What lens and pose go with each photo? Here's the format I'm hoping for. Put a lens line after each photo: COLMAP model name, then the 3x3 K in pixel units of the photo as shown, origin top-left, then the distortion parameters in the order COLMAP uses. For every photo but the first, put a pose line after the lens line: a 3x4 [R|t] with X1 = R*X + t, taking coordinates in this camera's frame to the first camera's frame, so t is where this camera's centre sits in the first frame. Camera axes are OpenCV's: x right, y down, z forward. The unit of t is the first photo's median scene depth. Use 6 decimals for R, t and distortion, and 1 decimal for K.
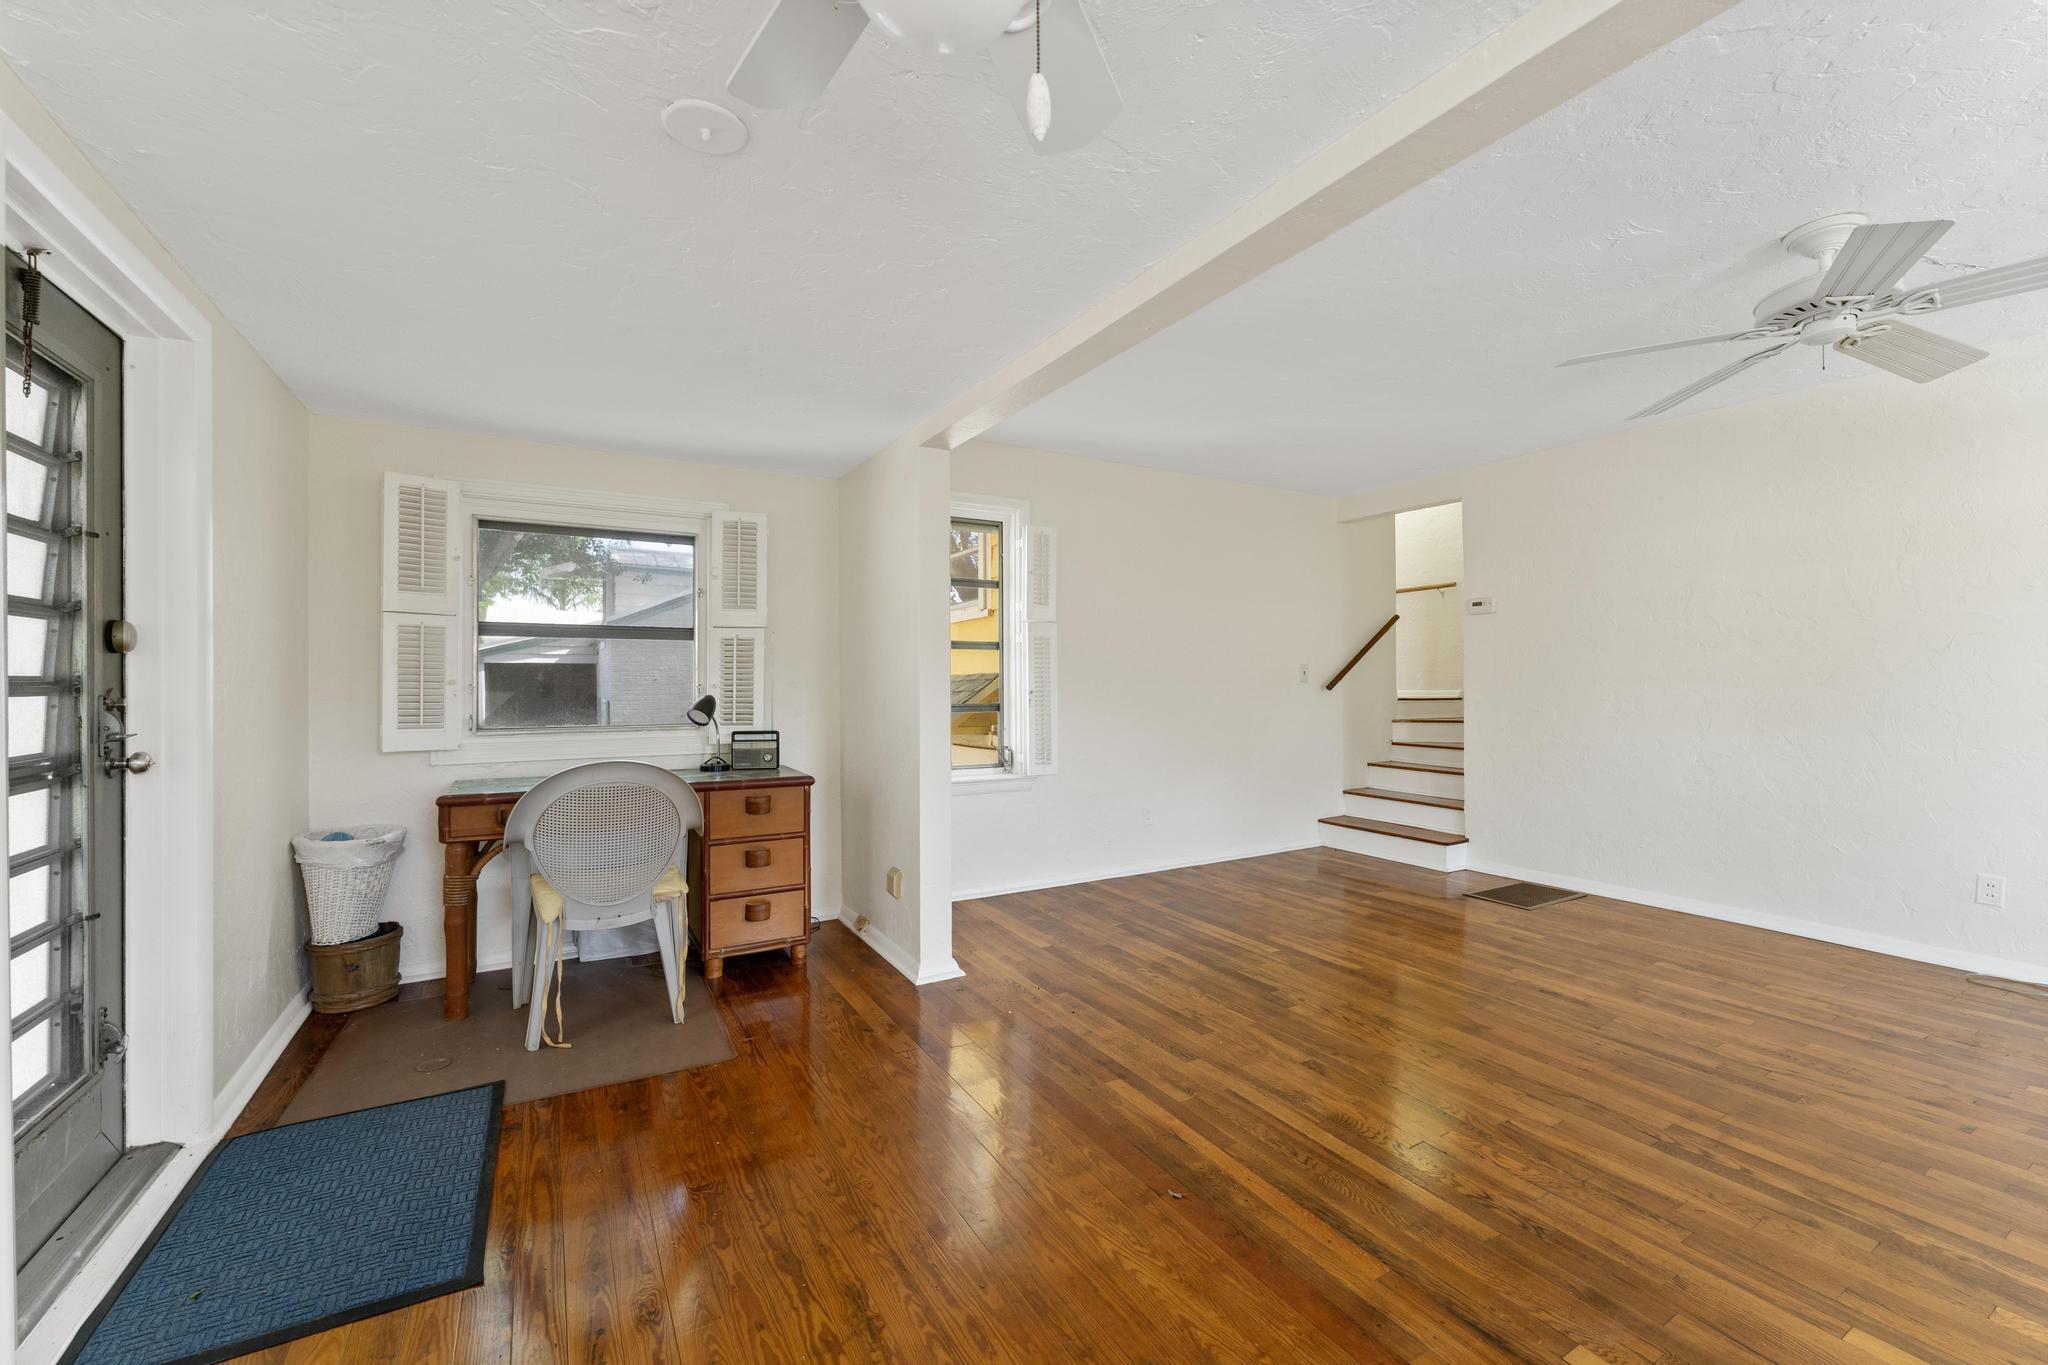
lens RADIAL K [[828.3, 0, 1030.7], [0, 828.3, 679.7], [0, 0, 1]] dist [-0.000381, 0.000692]
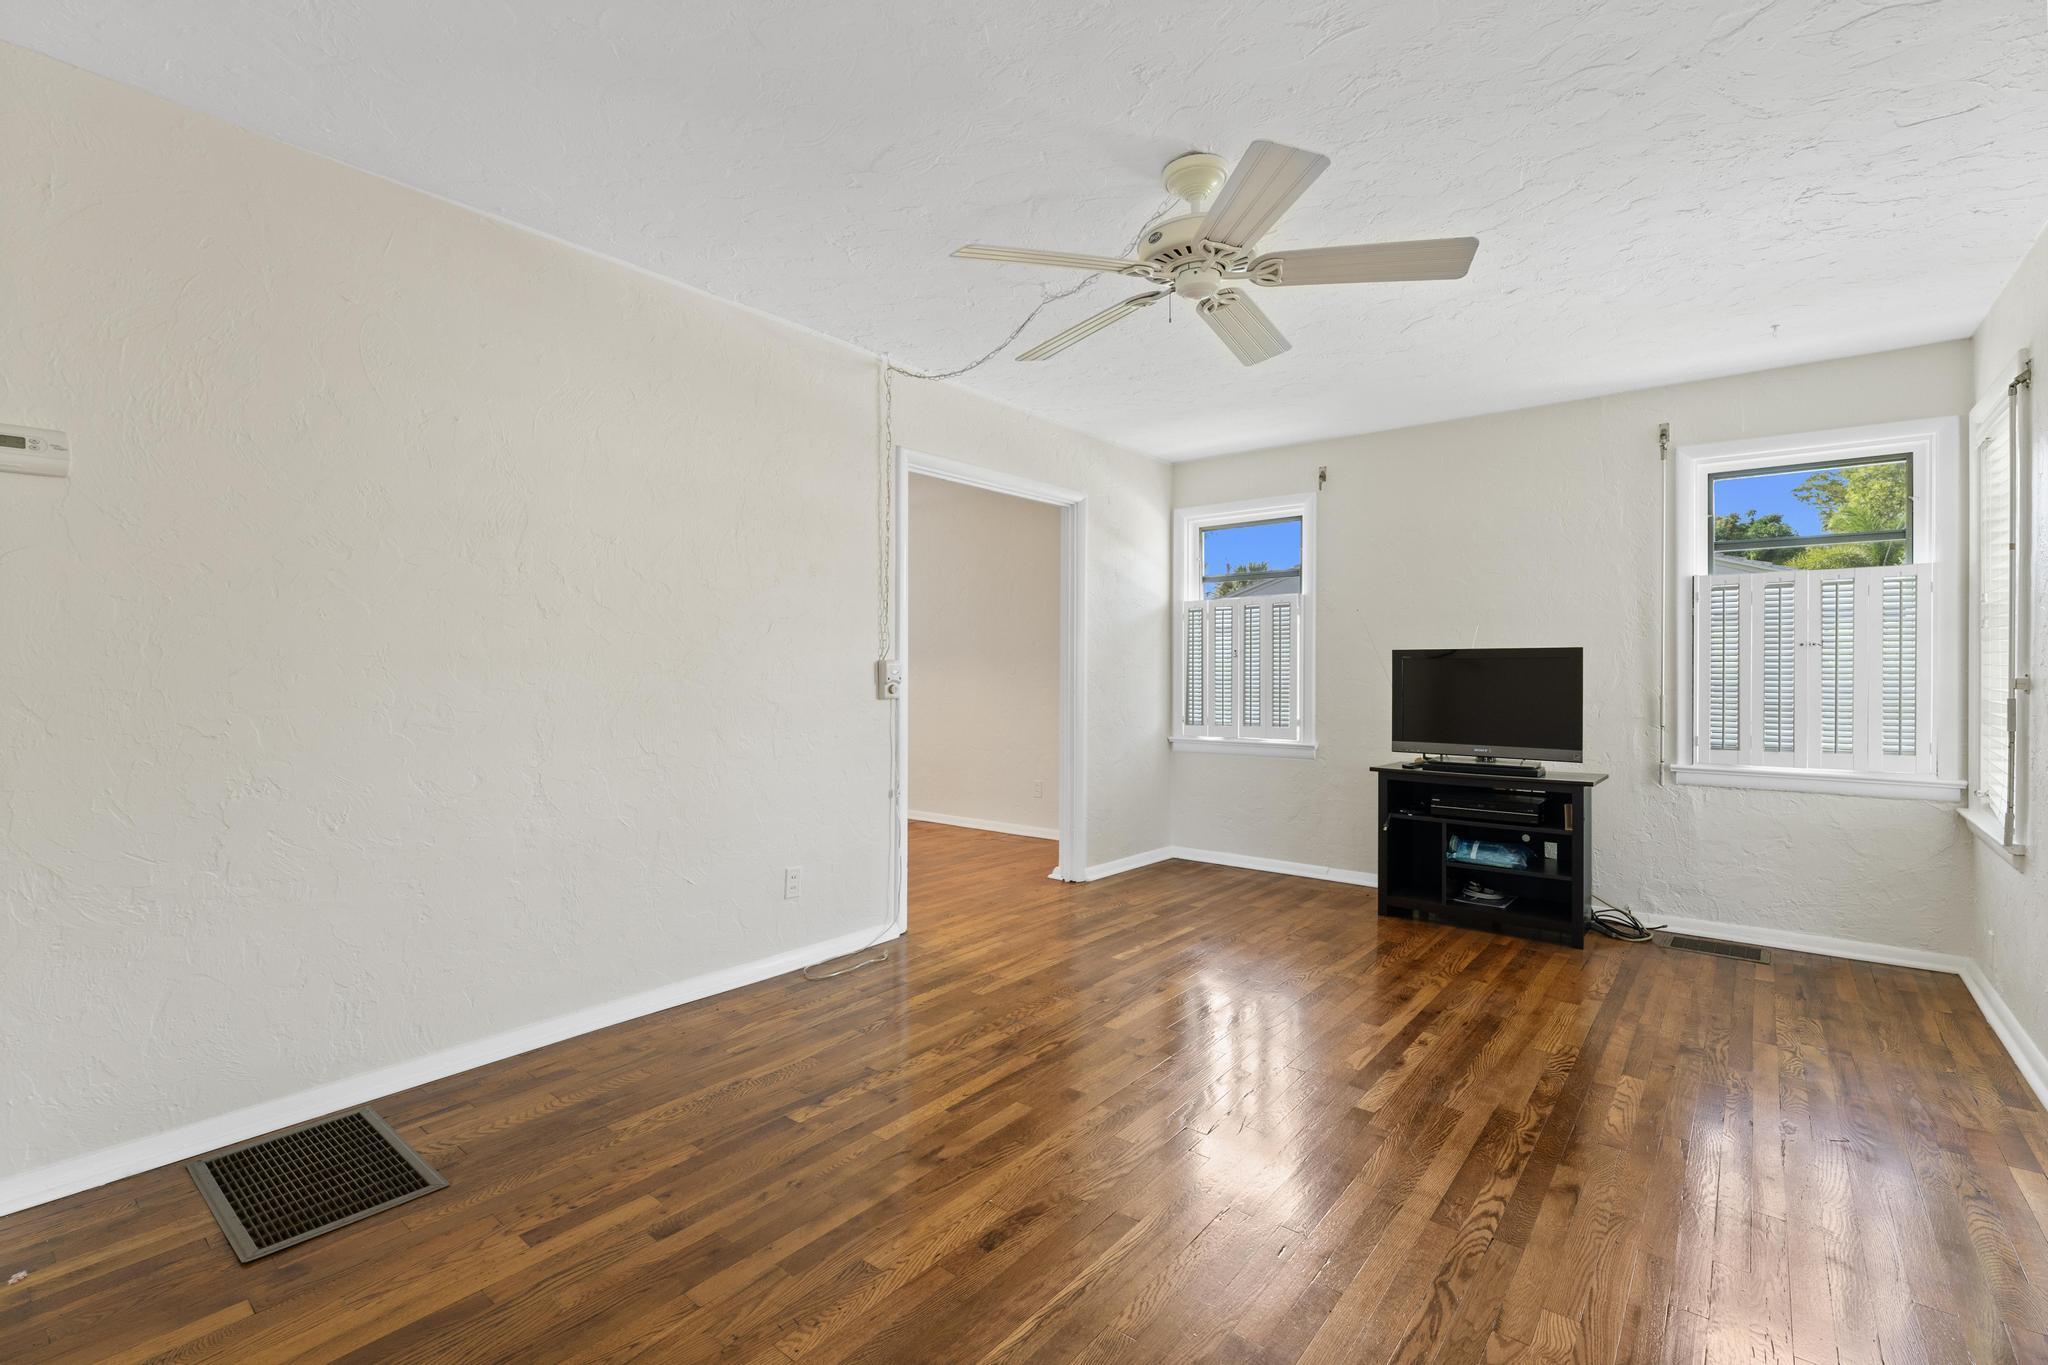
lens RADIAL K [[912.7, 0, 1021.6], [0, 912.7, 671.3], [0, 0, 1]] dist [-0.003408, -0.000107]
pose [[-0.341178, -0.000145, 0.939999, 0.061736], [-0.003475, 0.999993, -0.001107, 0.007008], [-0.939992, -0.003644, -0.341176, 1.207500]]
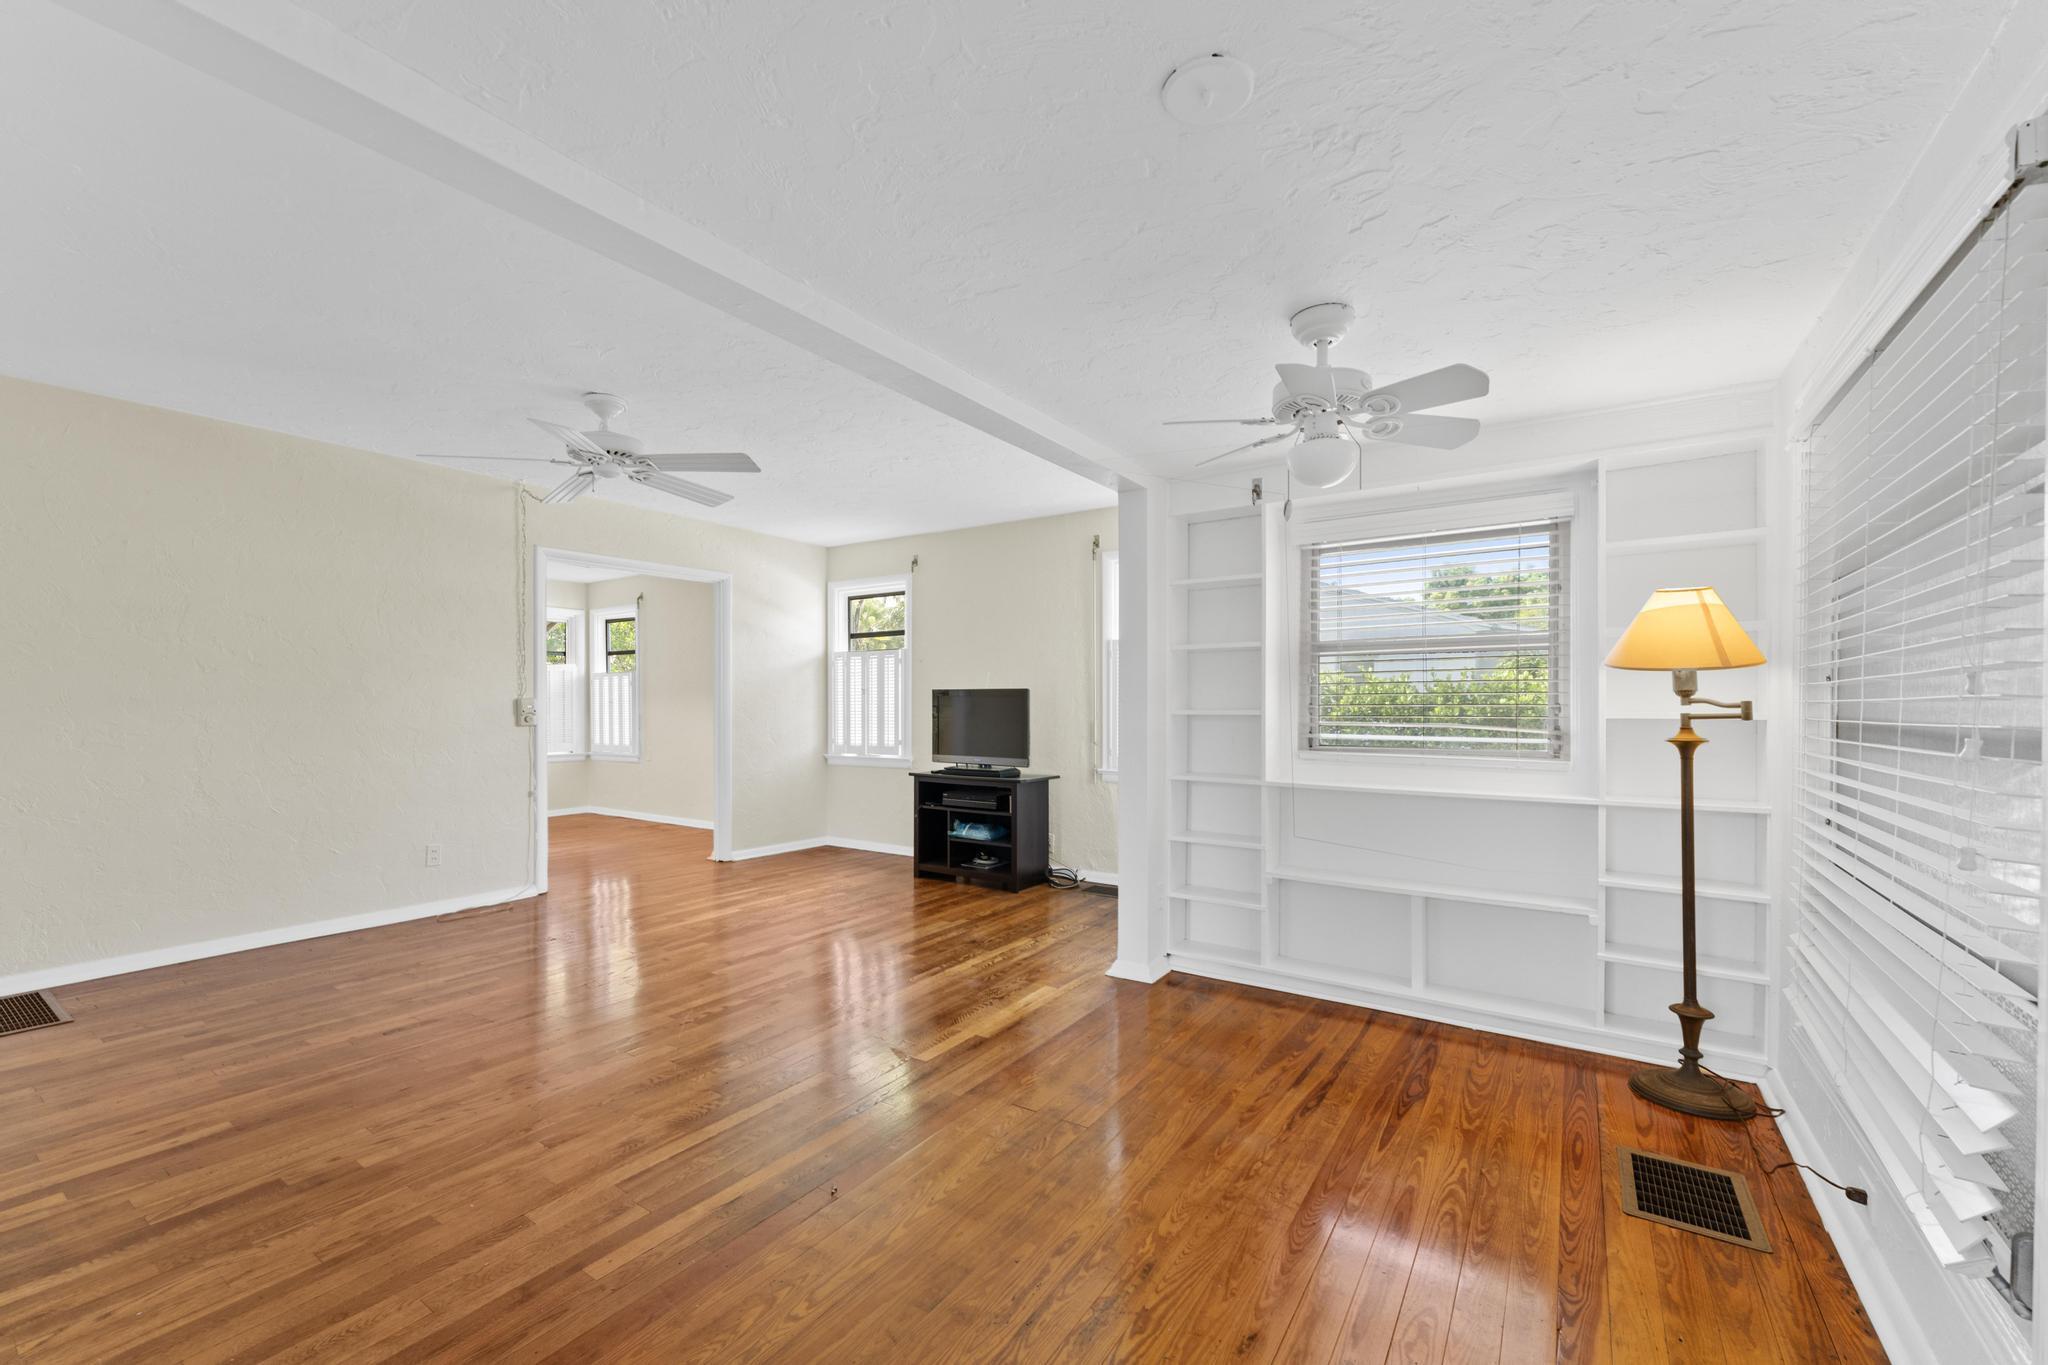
lens RADIAL K [[828.3, 0, 1010.3], [0, 828.3, 701.5], [0, 0, 1]] dist [-0.000381, 0.000692]
pose [[-0.424602, 0.000686, 0.905380, -0.550217], [-0.002000, 0.999997, -0.001696, -0.002061], [-0.905378, -0.002531, -0.424599, 0.776228]]
